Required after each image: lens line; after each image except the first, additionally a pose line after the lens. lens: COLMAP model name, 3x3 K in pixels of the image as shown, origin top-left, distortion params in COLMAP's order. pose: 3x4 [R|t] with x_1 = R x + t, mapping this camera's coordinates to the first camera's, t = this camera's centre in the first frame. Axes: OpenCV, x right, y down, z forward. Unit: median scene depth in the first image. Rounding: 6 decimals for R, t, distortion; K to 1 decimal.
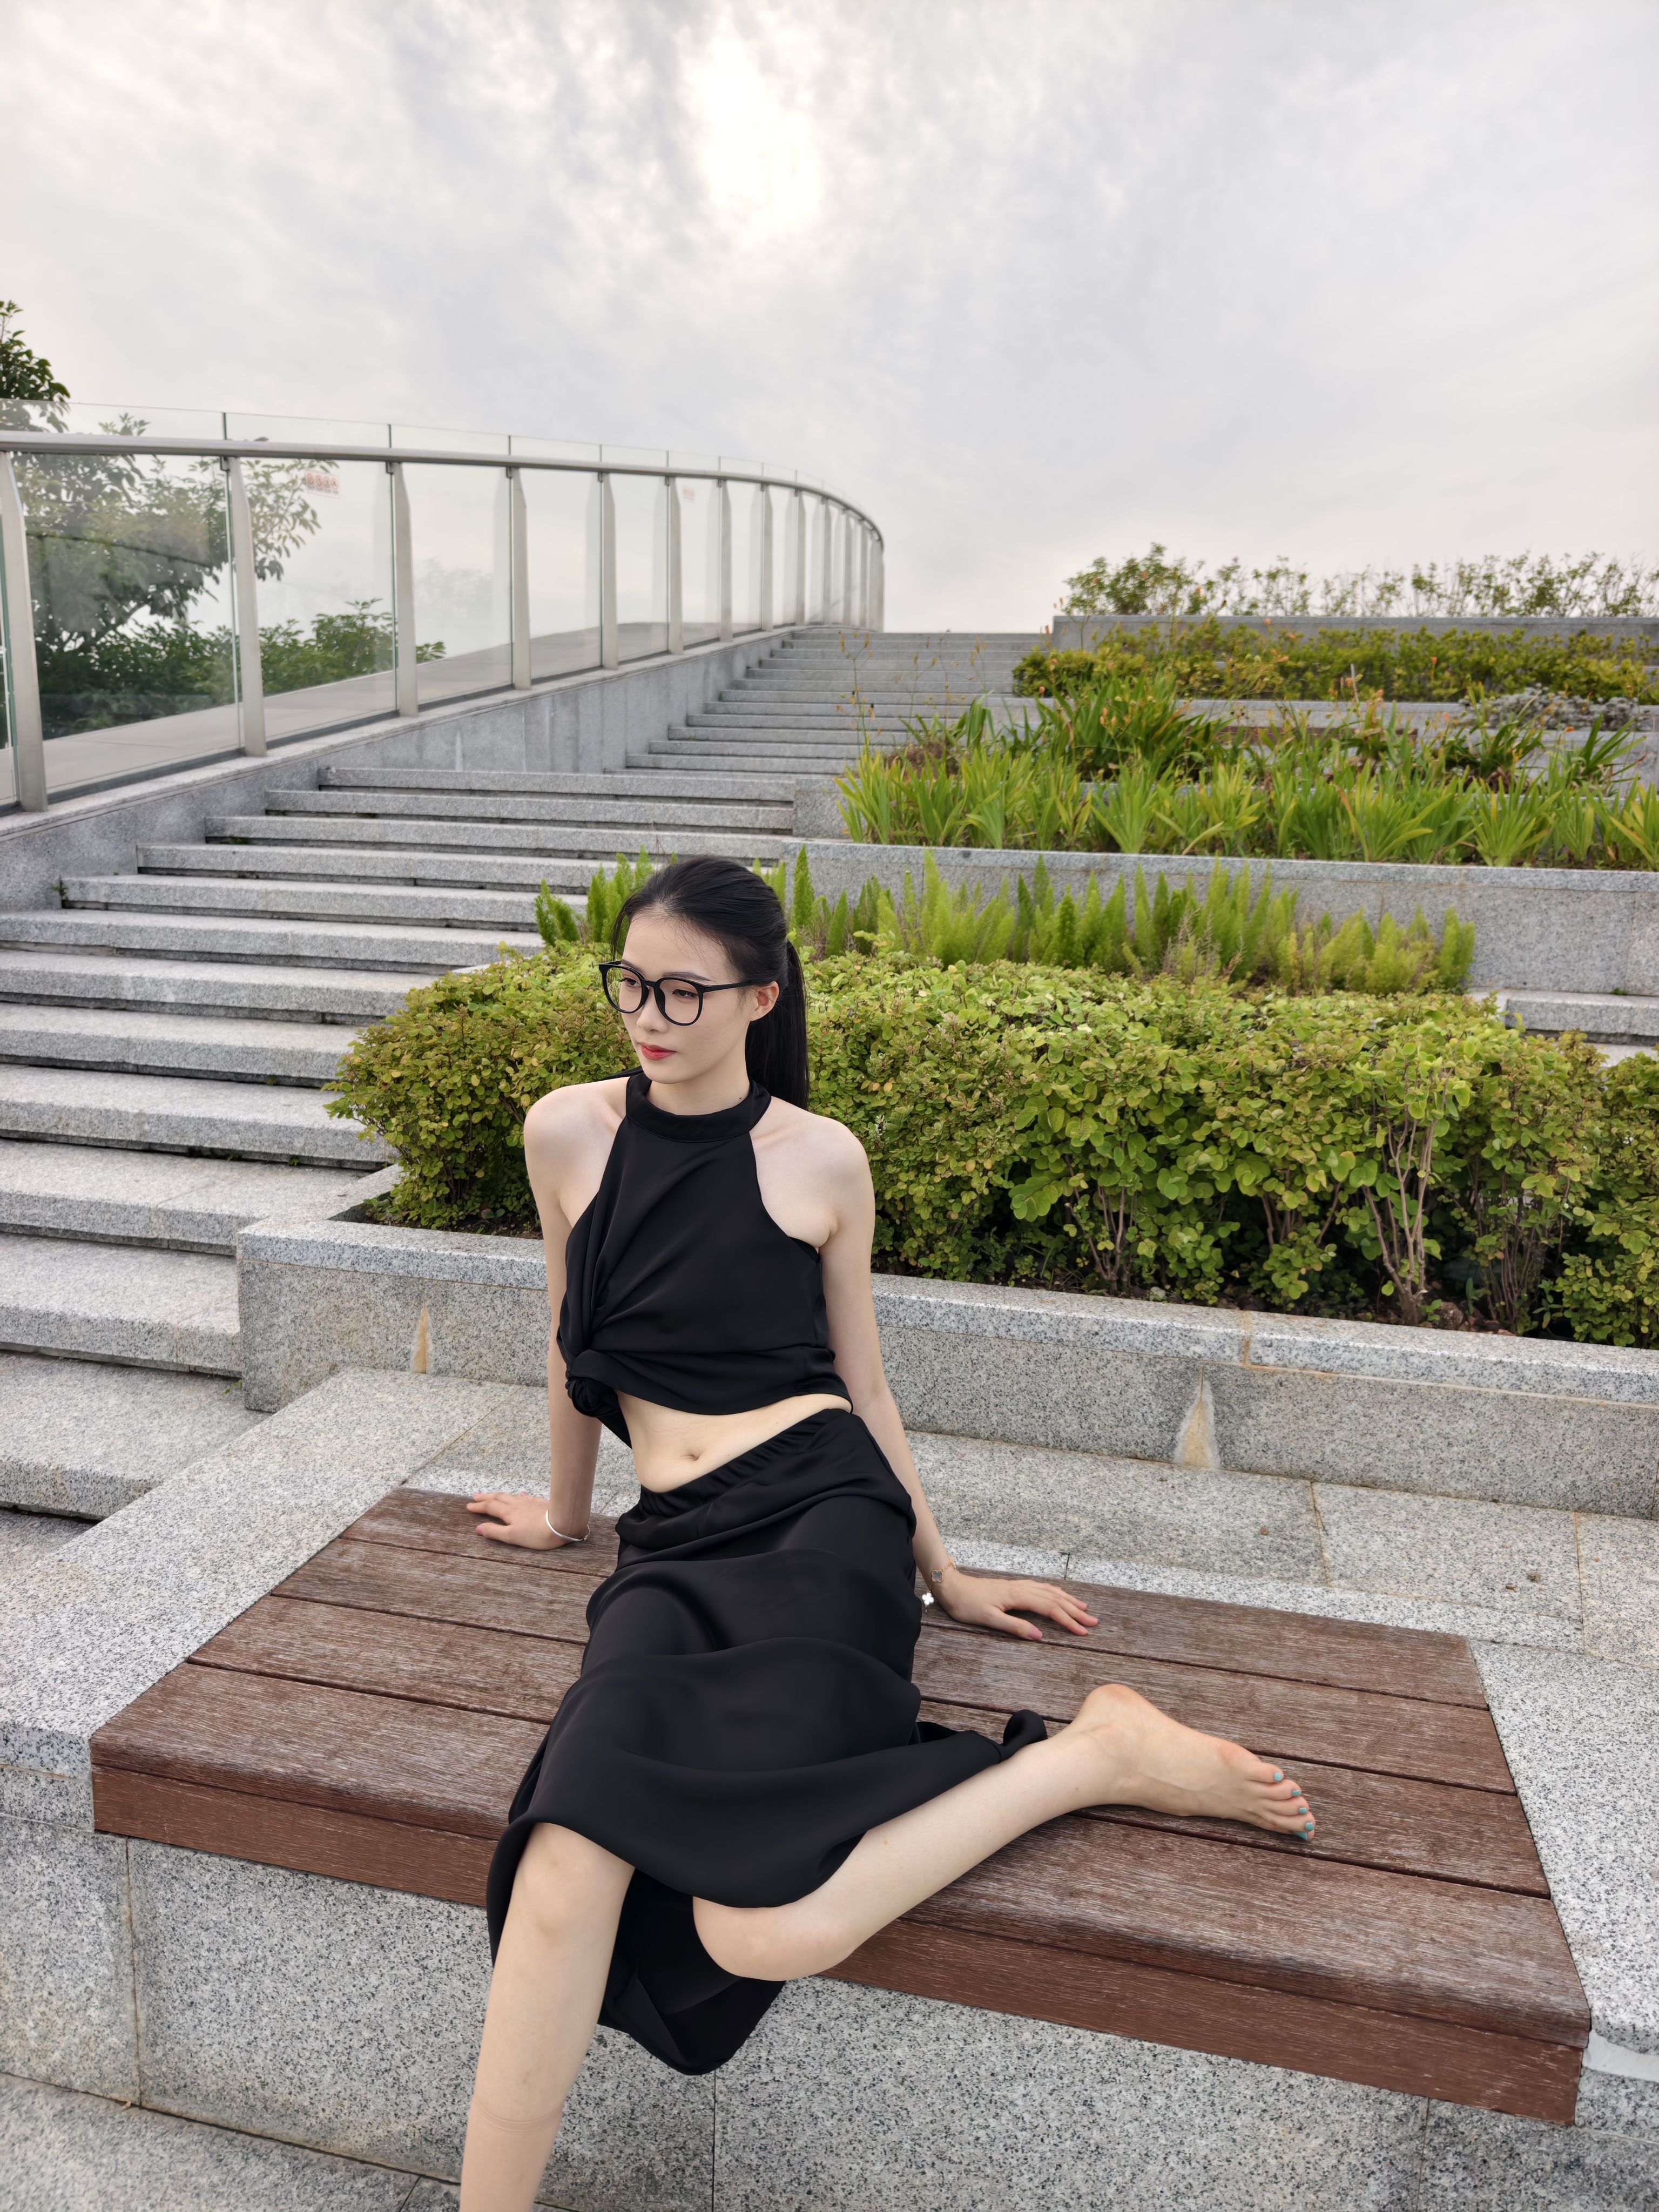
lens RADIAL K [[1476.0, 0, 879.9], [0, 1476.0, 1119.0], [0, 0, 1]] dist [0.009792, -0.007464]
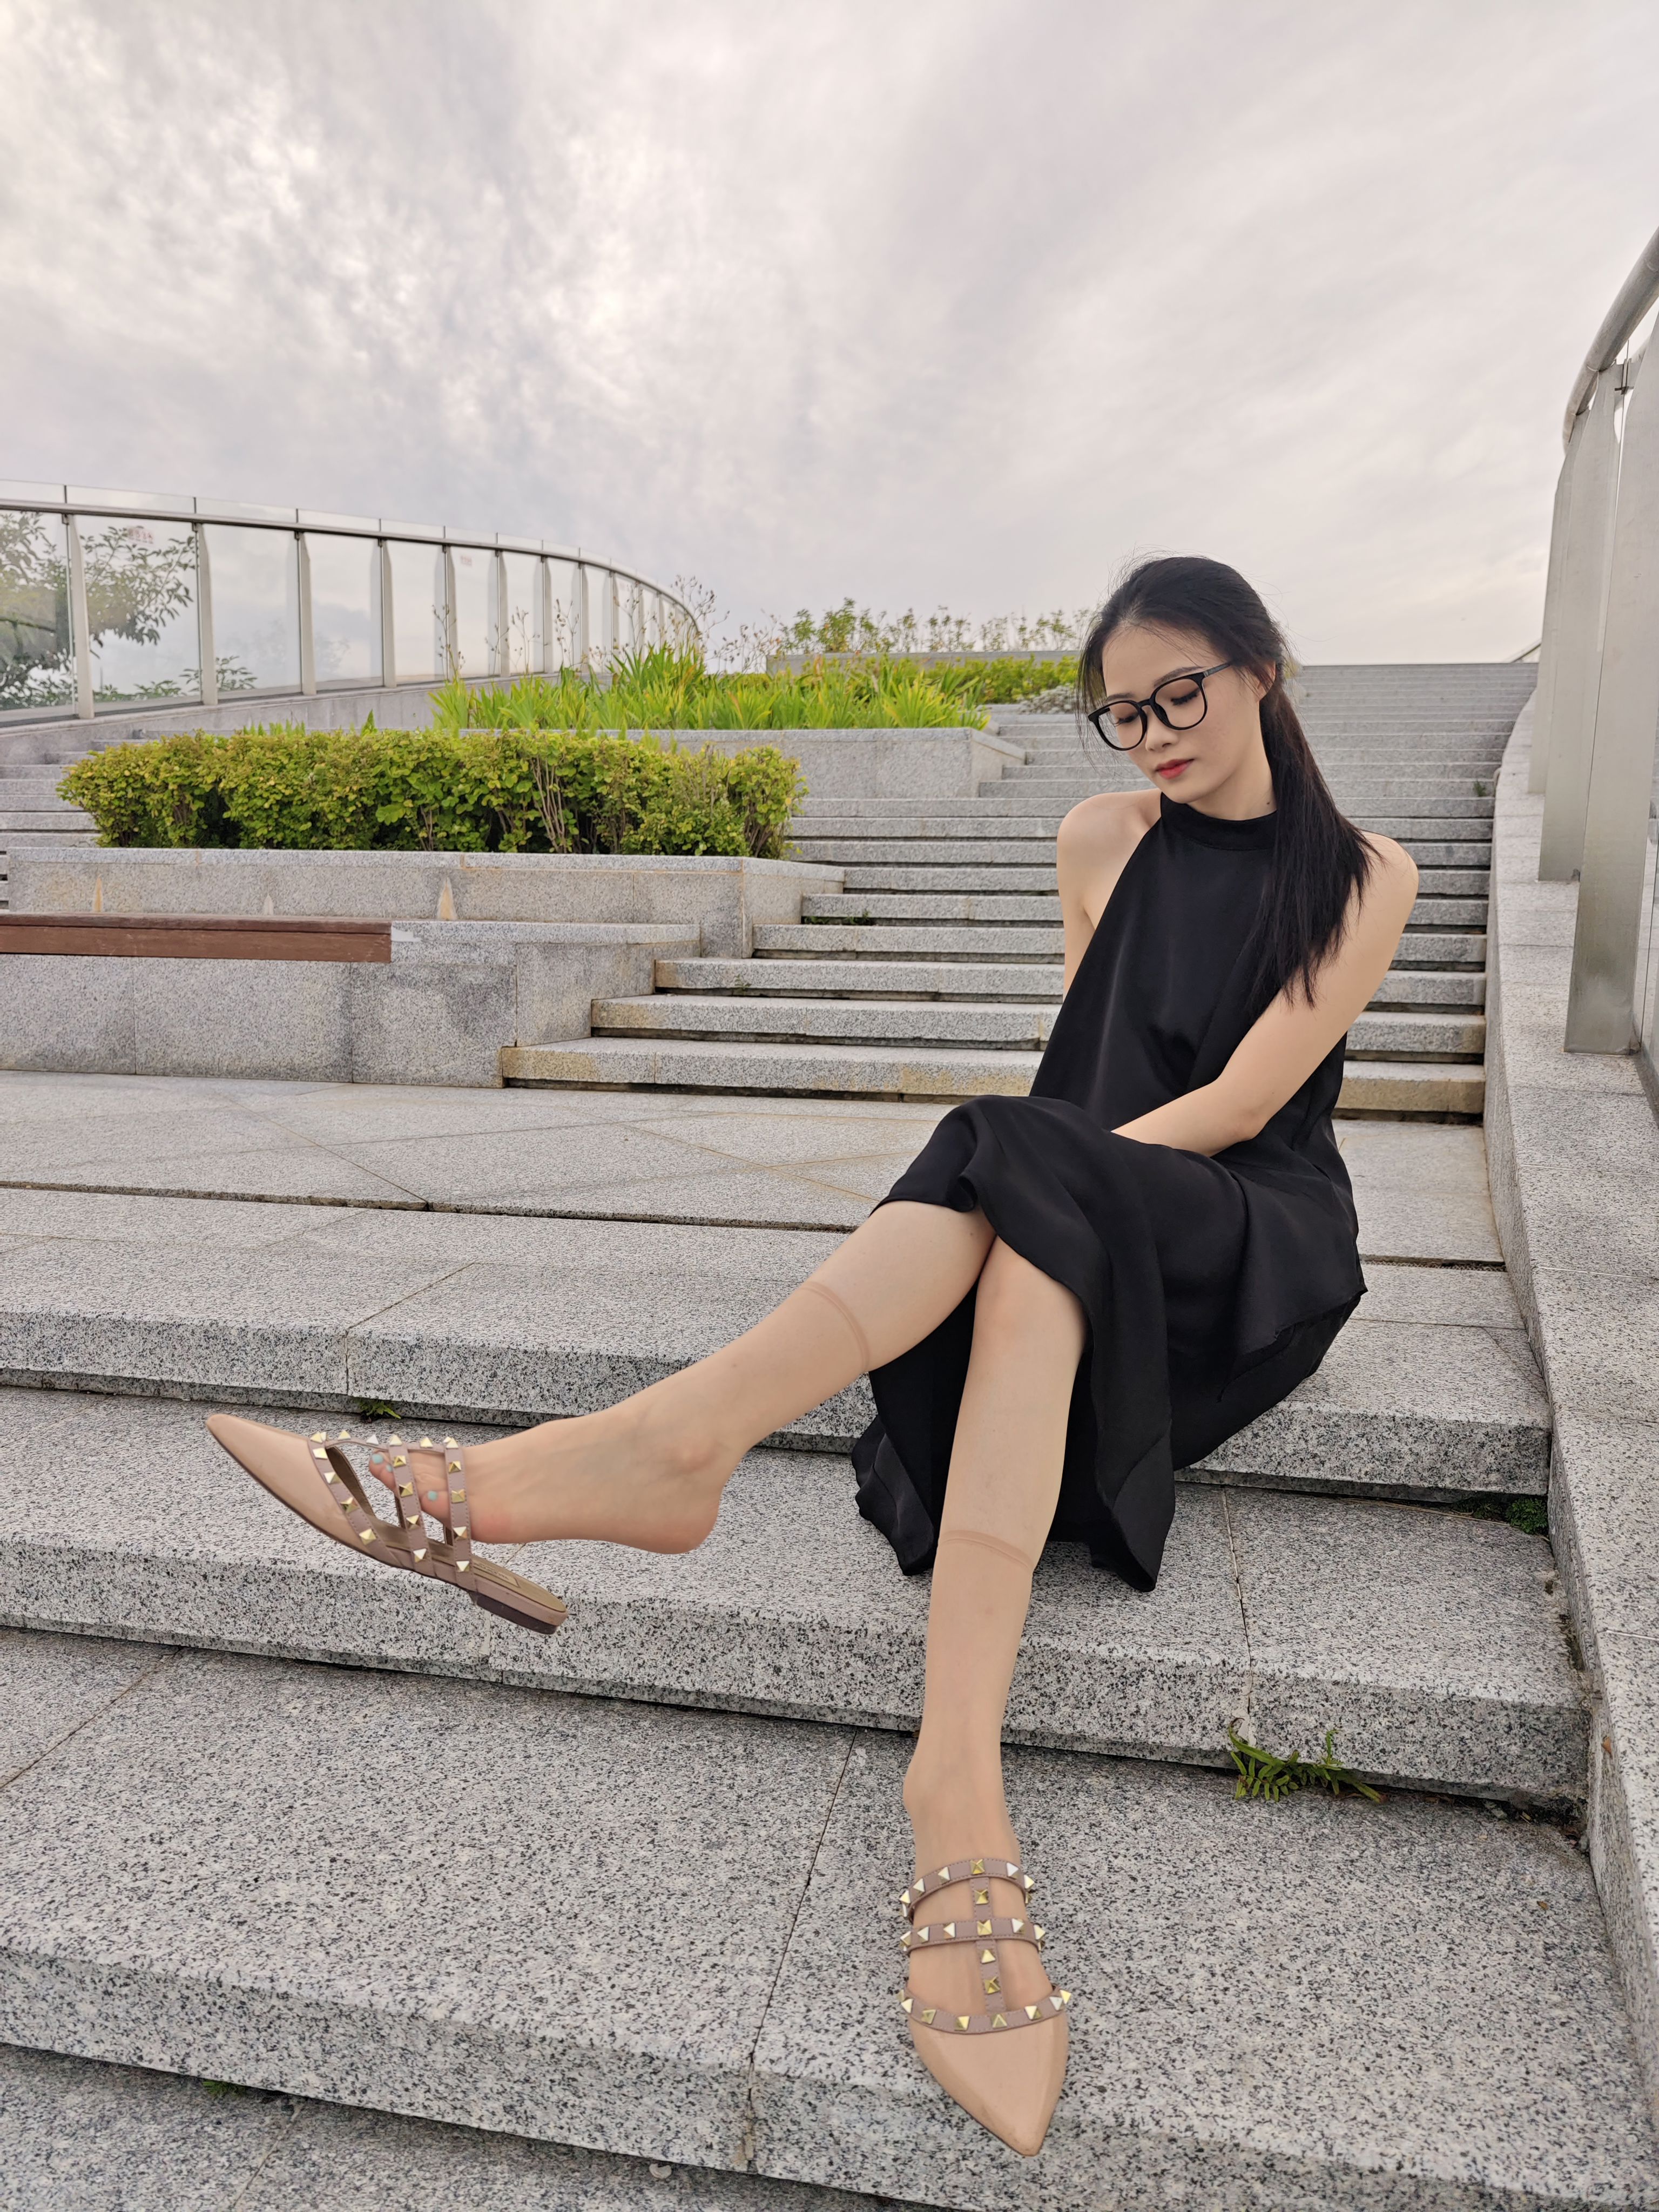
lens RADIAL K [[1473.6, 0, 855.5], [0, 1473.6, 1093.1], [0, 0, 1]] dist [0.002888, -0.001274]
pose [[0.999196, -0.019488, 0.035051, 0.735451], [0.022118, 0.996840, -0.076289, 0.669729], [-0.033454, 0.077003, 0.996469, -1.162119]]
